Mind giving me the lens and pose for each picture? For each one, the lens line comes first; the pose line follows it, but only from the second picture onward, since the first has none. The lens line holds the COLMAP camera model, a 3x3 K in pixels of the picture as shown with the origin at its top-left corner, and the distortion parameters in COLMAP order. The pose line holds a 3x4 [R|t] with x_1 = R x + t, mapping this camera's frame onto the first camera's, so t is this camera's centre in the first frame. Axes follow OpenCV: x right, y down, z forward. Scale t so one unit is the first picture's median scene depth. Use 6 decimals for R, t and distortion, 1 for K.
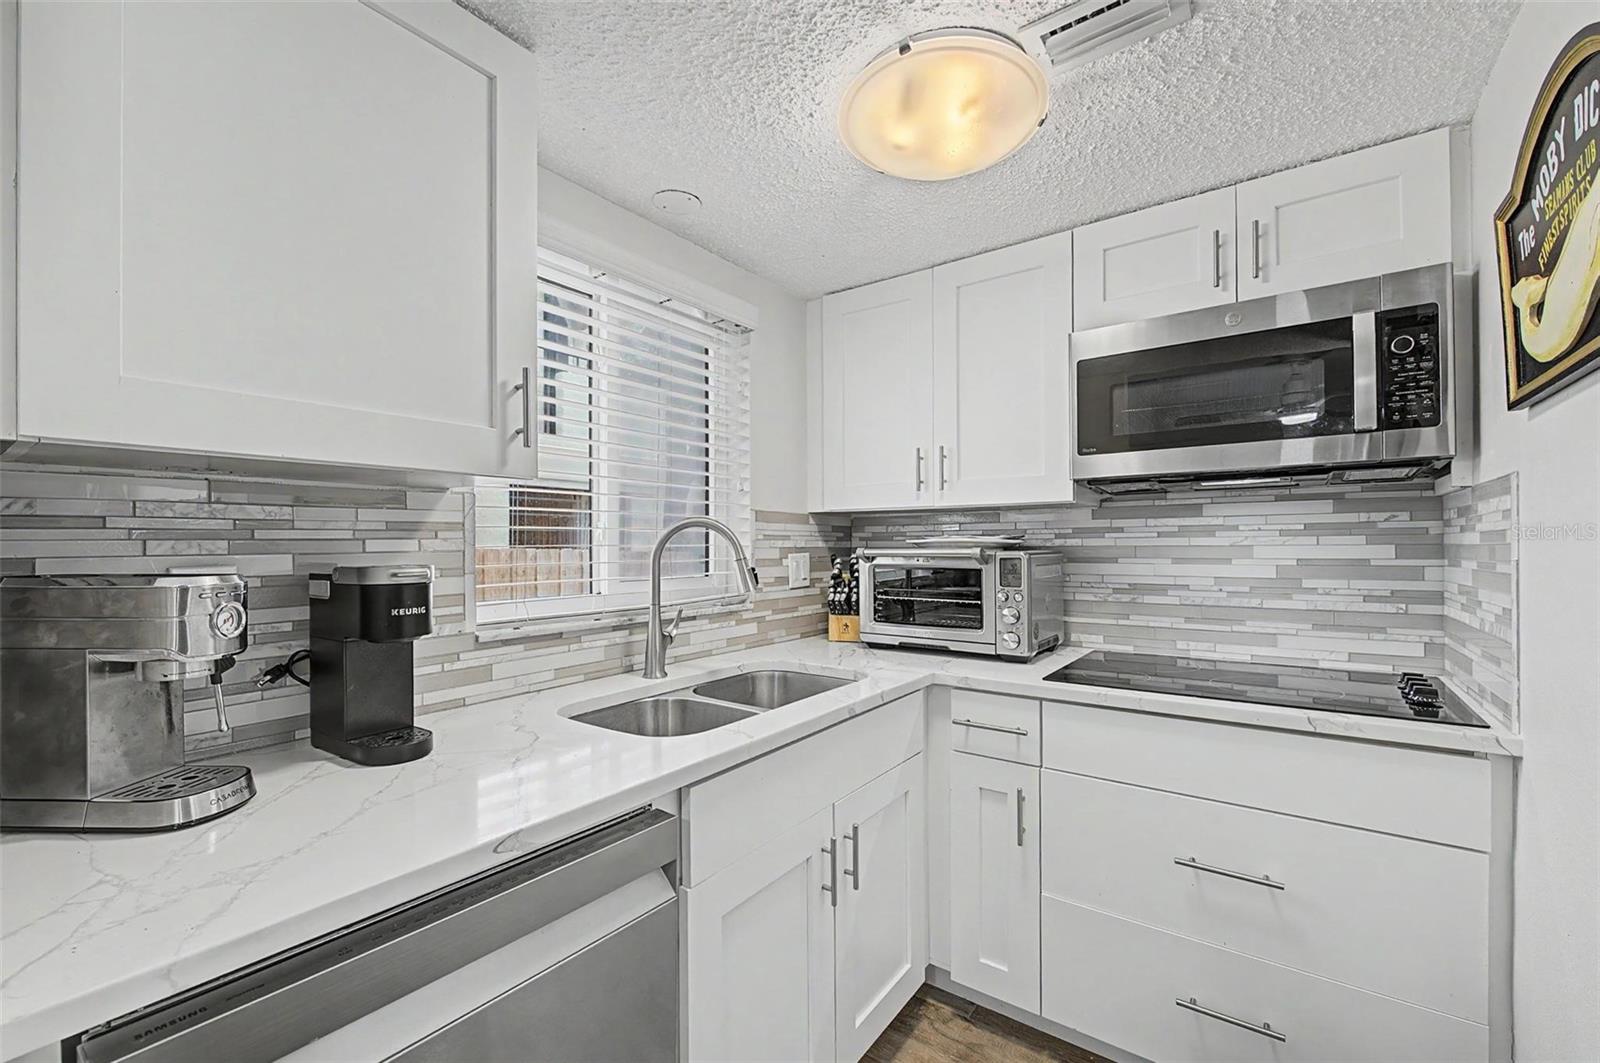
lens RADIAL K [[671.5, 0, 801.0], [0, 671.5, 543.8], [0, 0, 1]] dist [-0.000318, -0.000967]
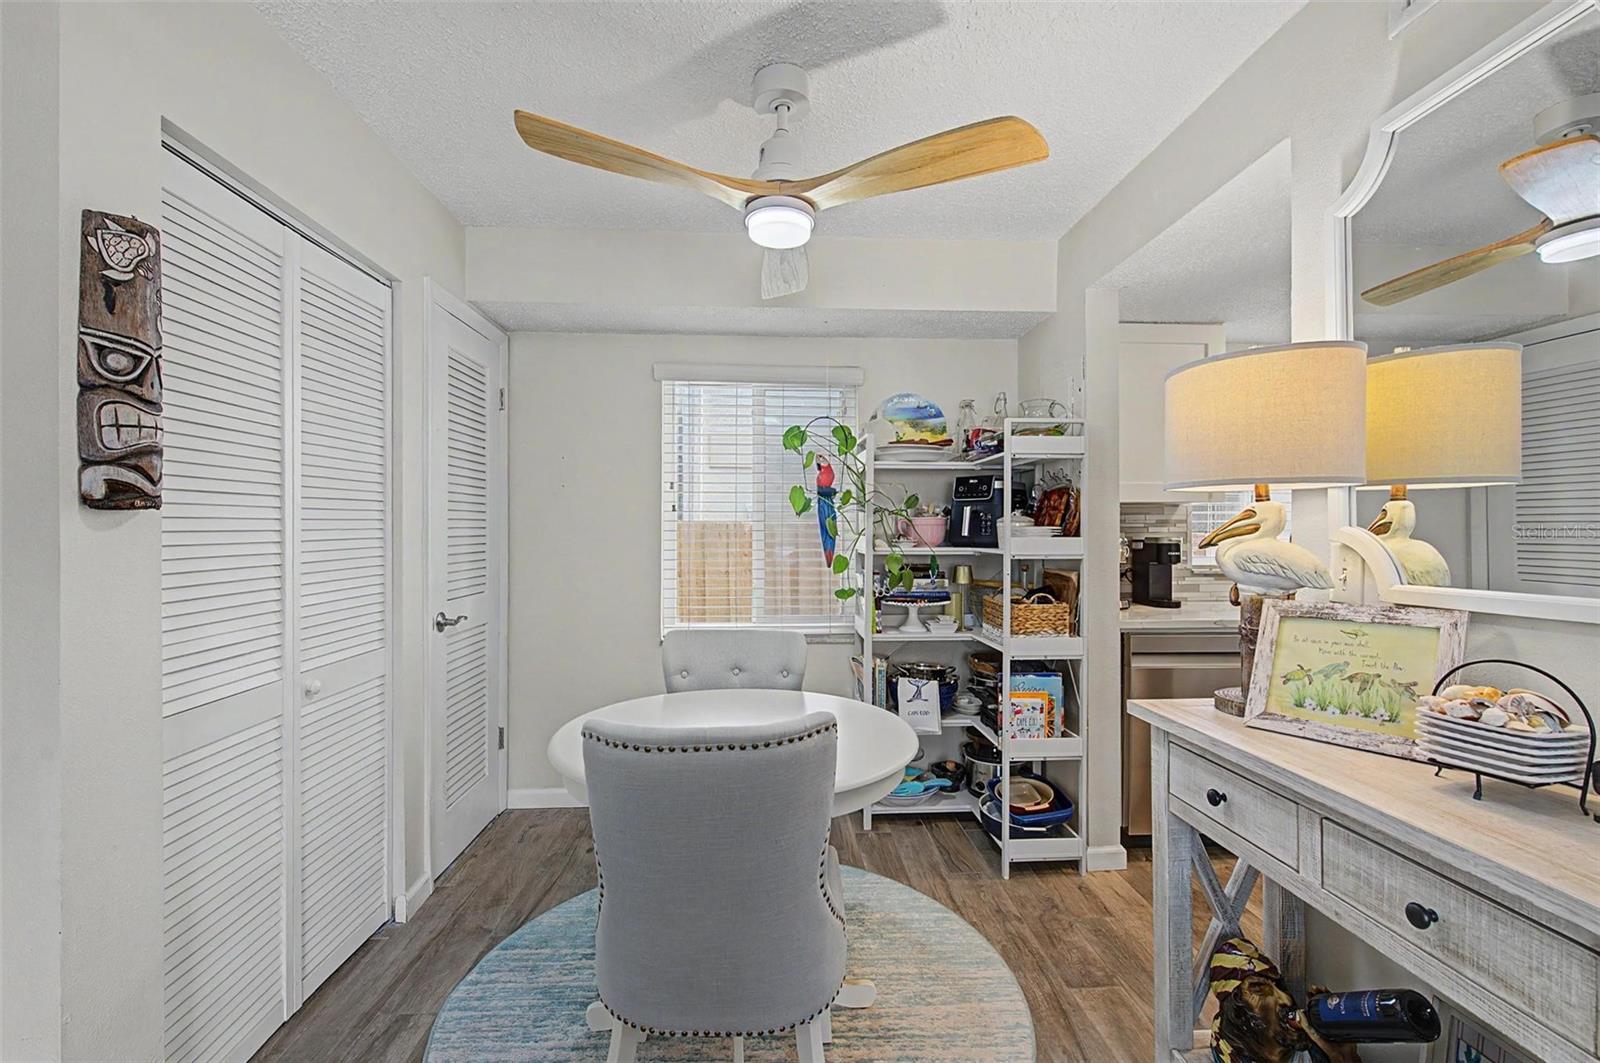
lens RADIAL K [[700.6, 0, 798.9], [0, 700.6, 530.8], [0, 0, 1]] dist [0.001567, -0.000609]
pose [[0.629092, 0.005970, -0.777308, 0.409389], [-0.003668, 0.999982, 0.004712, -0.000174], [0.777322, -0.000113, 0.629103, -1.204819]]
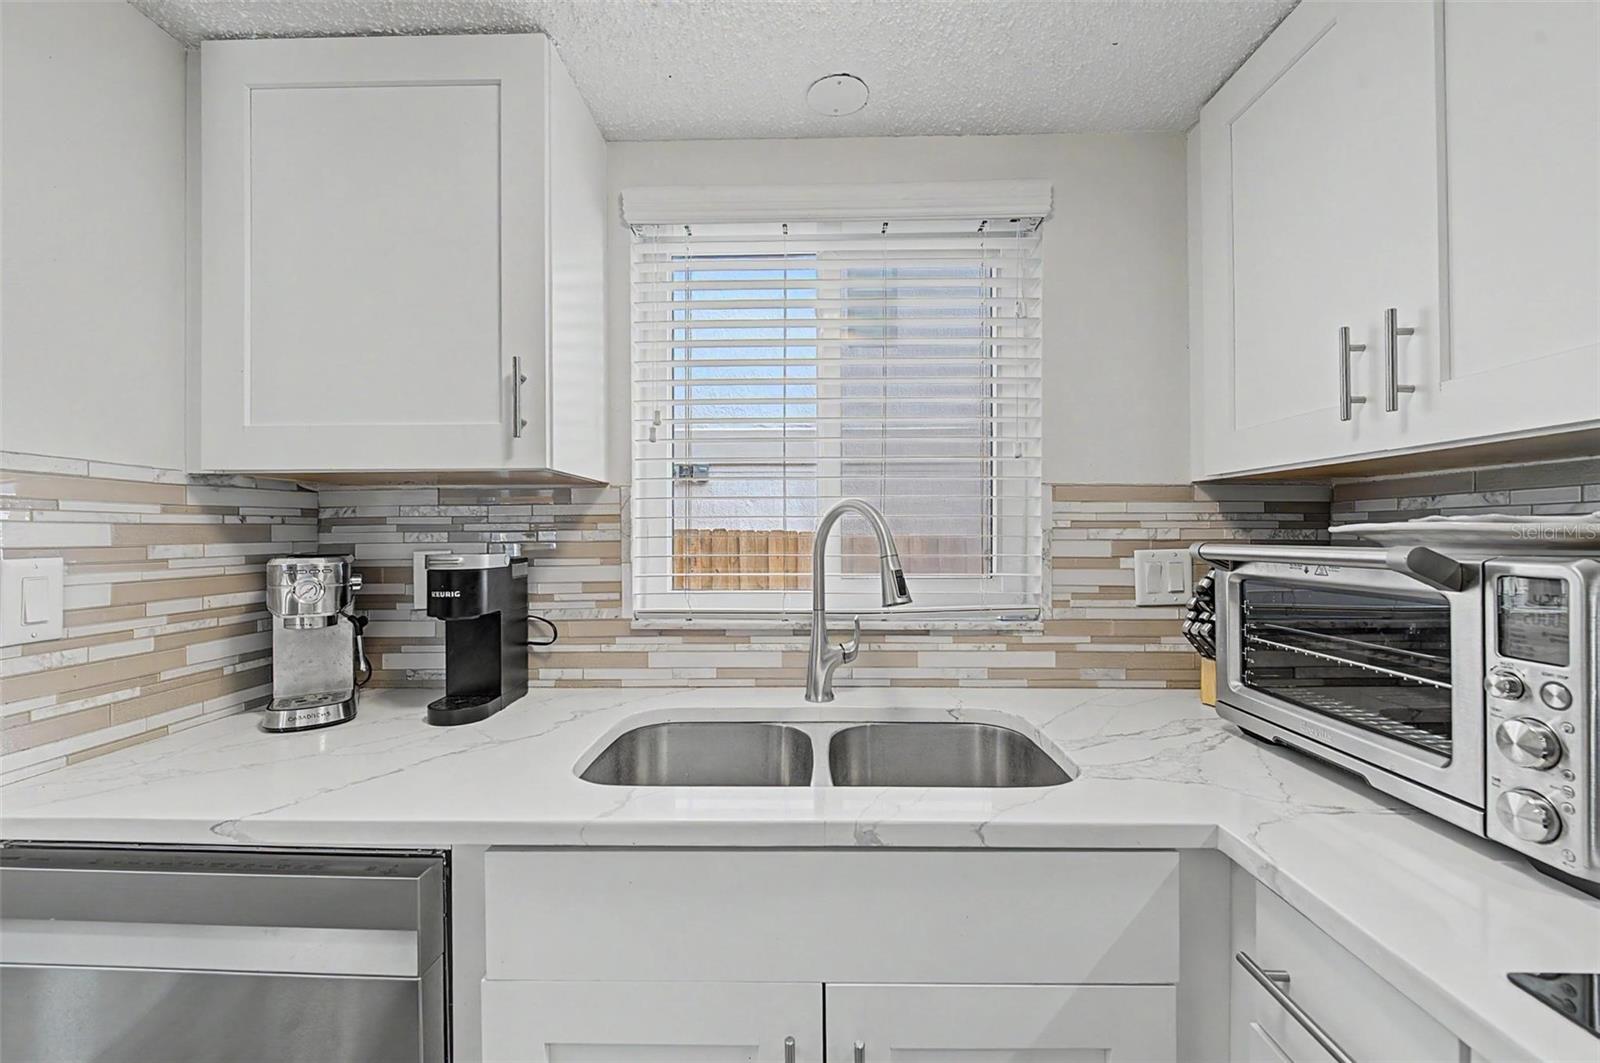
lens RADIAL K [[638.8, 0, 800.0], [0, 638.8, 531.5], [0, 0, 1]] dist [-0.000725, -0.000307]
pose [[0.562404, -0.001192, -0.826862, 0.399125], [0.001275, 0.999999, -0.000574, -0.003064], [0.826862, -0.000732, 0.562405, 0.539621]]
